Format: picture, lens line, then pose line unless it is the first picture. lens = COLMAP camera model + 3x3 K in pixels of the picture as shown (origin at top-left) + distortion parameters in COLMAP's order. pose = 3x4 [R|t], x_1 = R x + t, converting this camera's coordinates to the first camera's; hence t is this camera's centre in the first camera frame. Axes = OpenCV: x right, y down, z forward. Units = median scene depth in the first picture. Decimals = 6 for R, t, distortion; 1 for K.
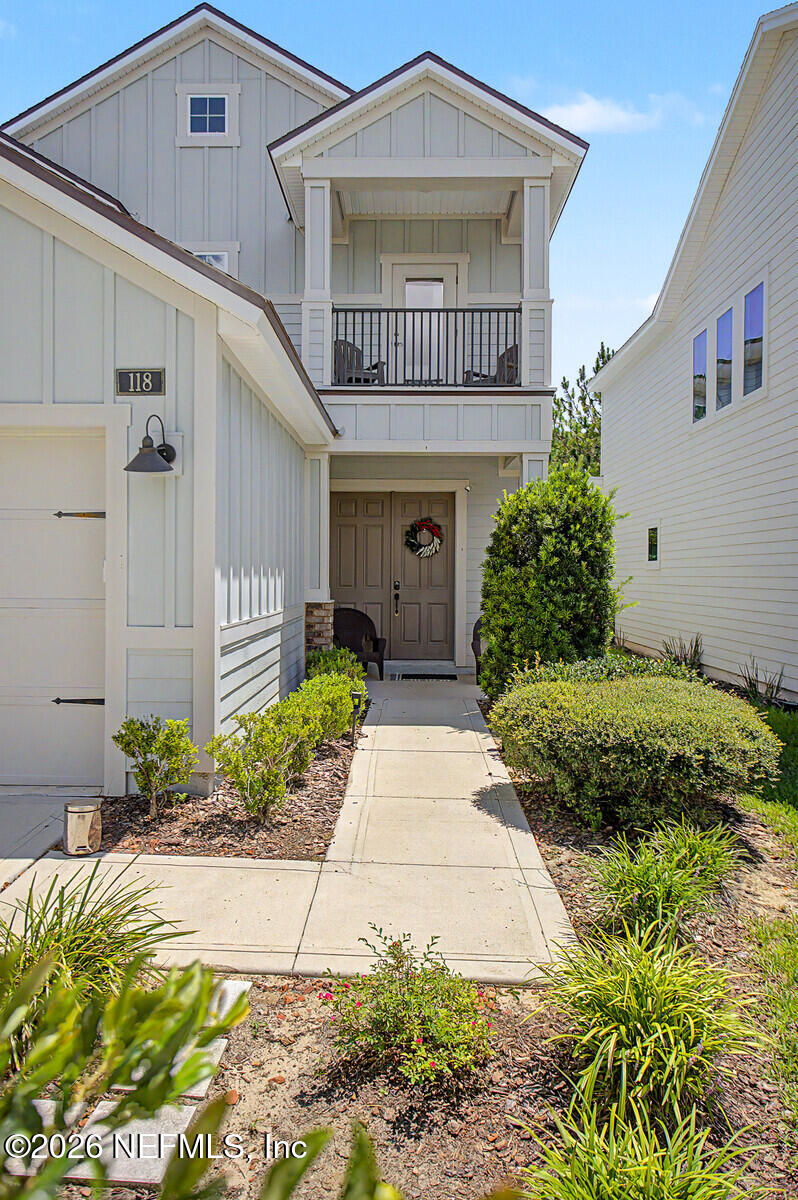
lens RADIAL K [[844.0, 0, 392.1], [0, 844.0, 589.9], [0, 0, 1]] dist [-0.010429, -0.001847]
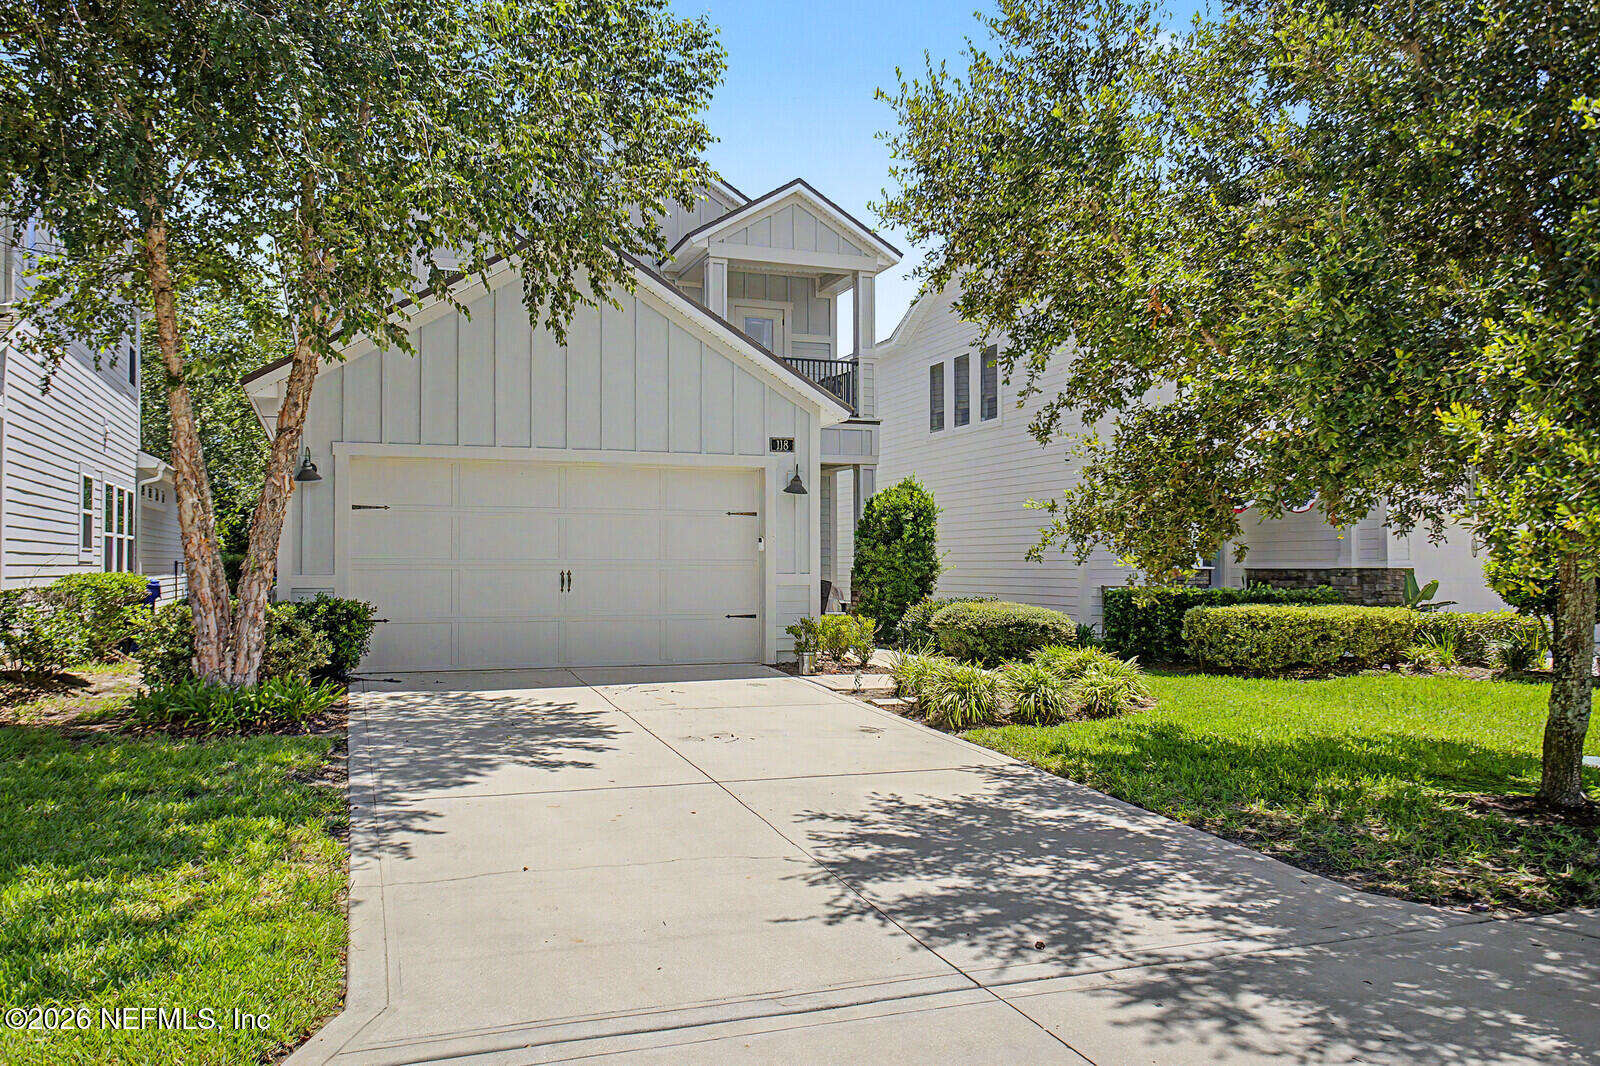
lens RADIAL K [[1234.9, 0, 801.6], [0, 1234.9, 540.8], [0, 0, 1]] dist [0.003971, 0.000180]
pose [[0.923778, 0.002654, 0.382920, -0.877359], [0.011374, 0.999345, -0.034365, 0.043100], [-0.382760, 0.036101, 0.923142, -1.045774]]
